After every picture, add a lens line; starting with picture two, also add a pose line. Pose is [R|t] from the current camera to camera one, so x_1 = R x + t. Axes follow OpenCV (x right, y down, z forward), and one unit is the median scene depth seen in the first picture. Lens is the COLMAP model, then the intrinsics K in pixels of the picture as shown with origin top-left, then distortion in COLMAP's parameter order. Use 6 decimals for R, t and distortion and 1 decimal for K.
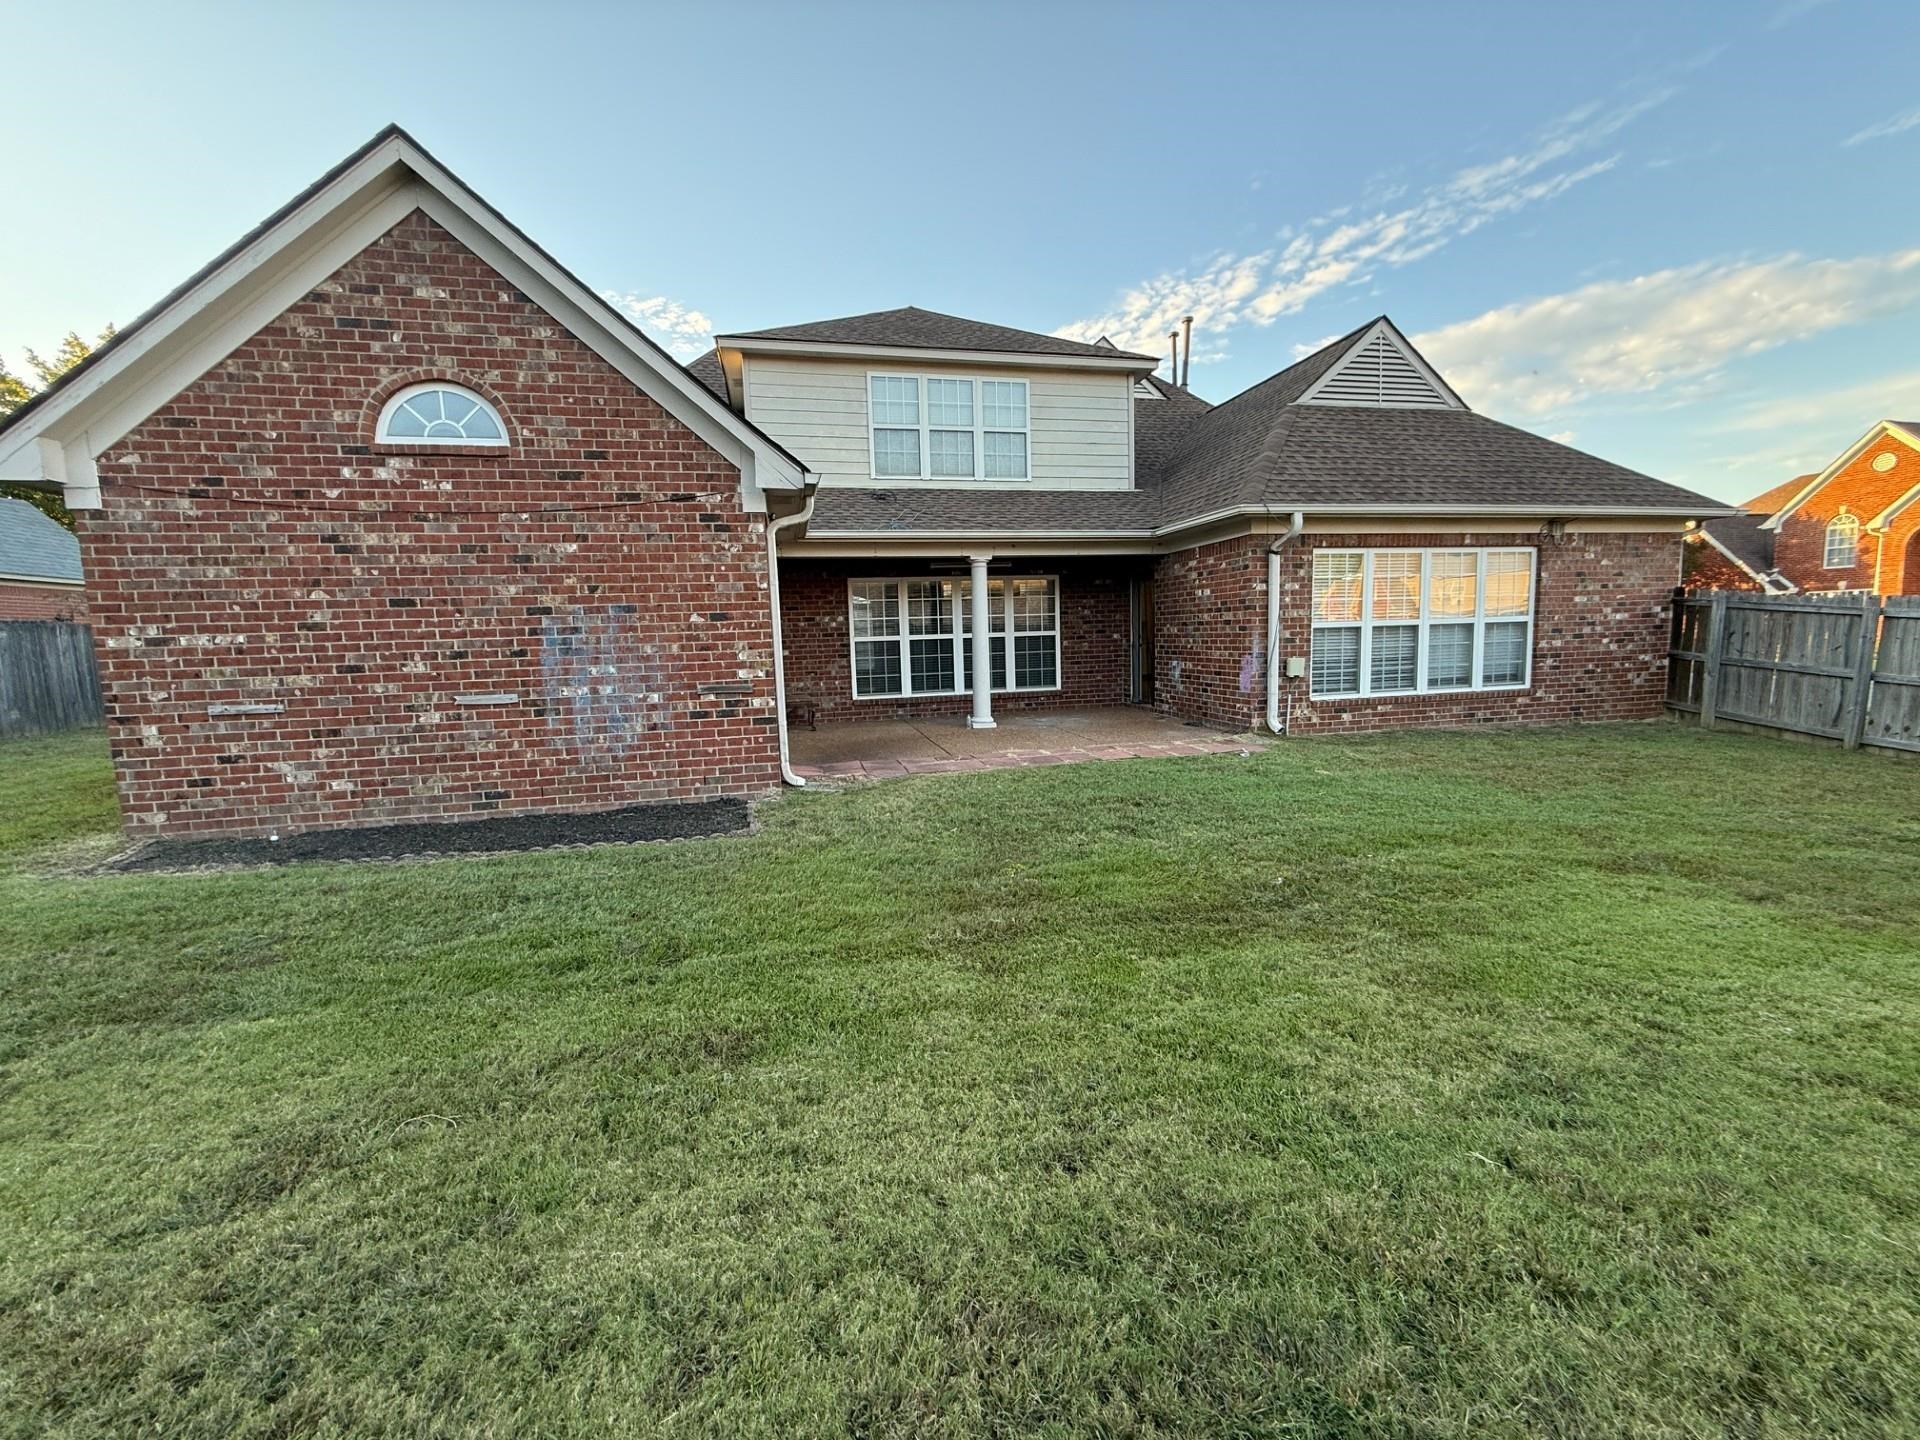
lens RADIAL K [[763.5, 0, 960.5], [0, 763.5, 720.6], [0, 0, 1]] dist [0.001325, 0.000003]
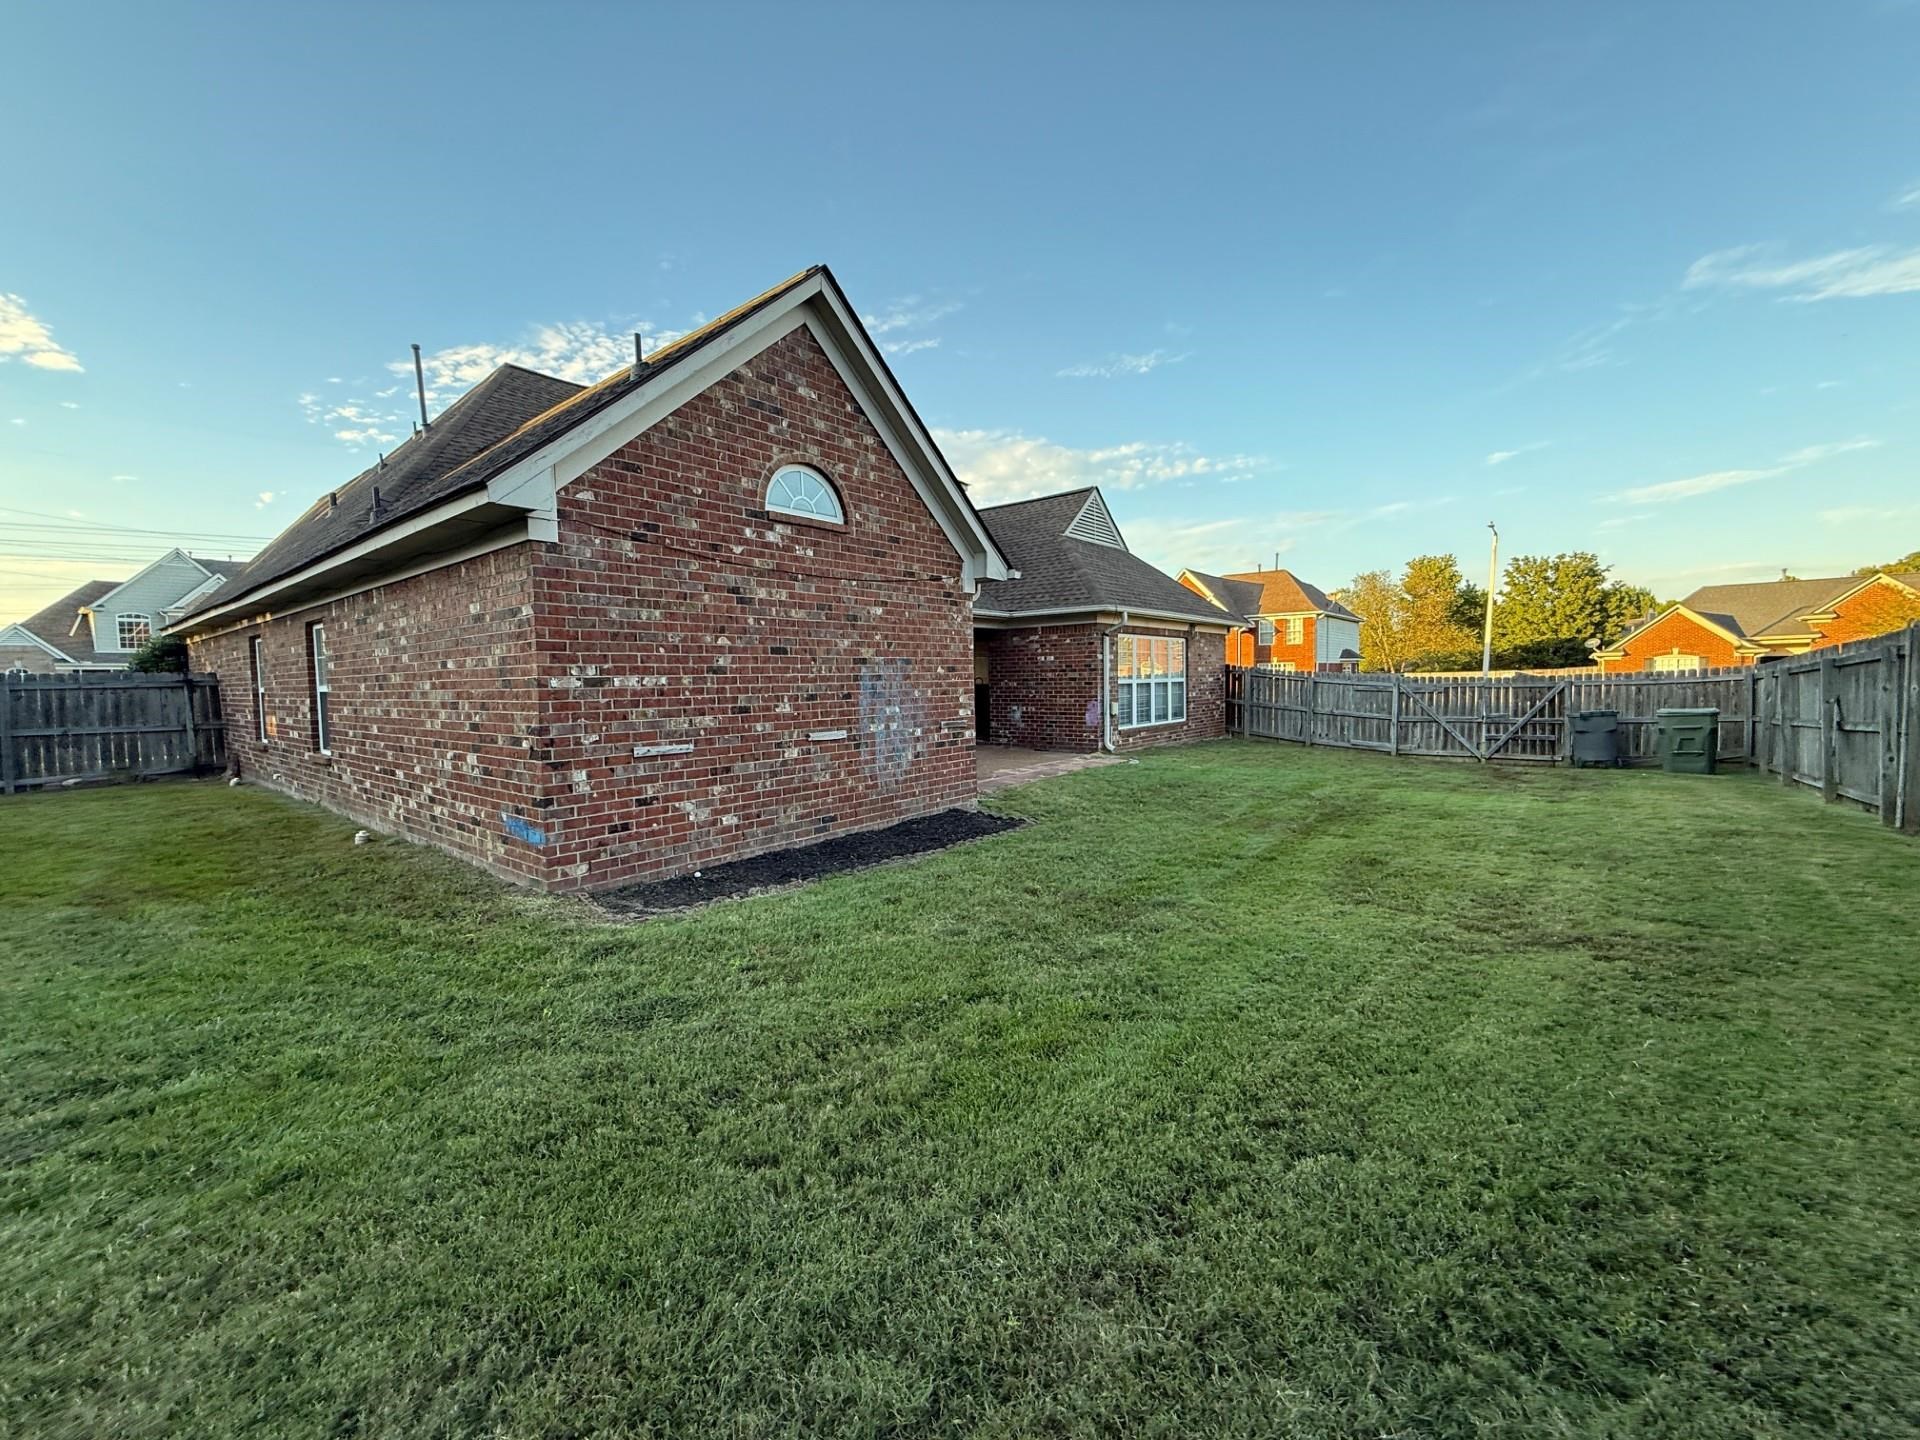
lens RADIAL K [[763.5, 0, 955.7], [0, 763.5, 717.9], [0, 0, 1]] dist [0.001325, 0.000003]
pose [[0.786306, -0.015309, 0.617648, -1.216952], [0.062263, 0.996567, -0.054564, 0.021309], [-0.614692, 0.081361, 0.784560, -0.029296]]
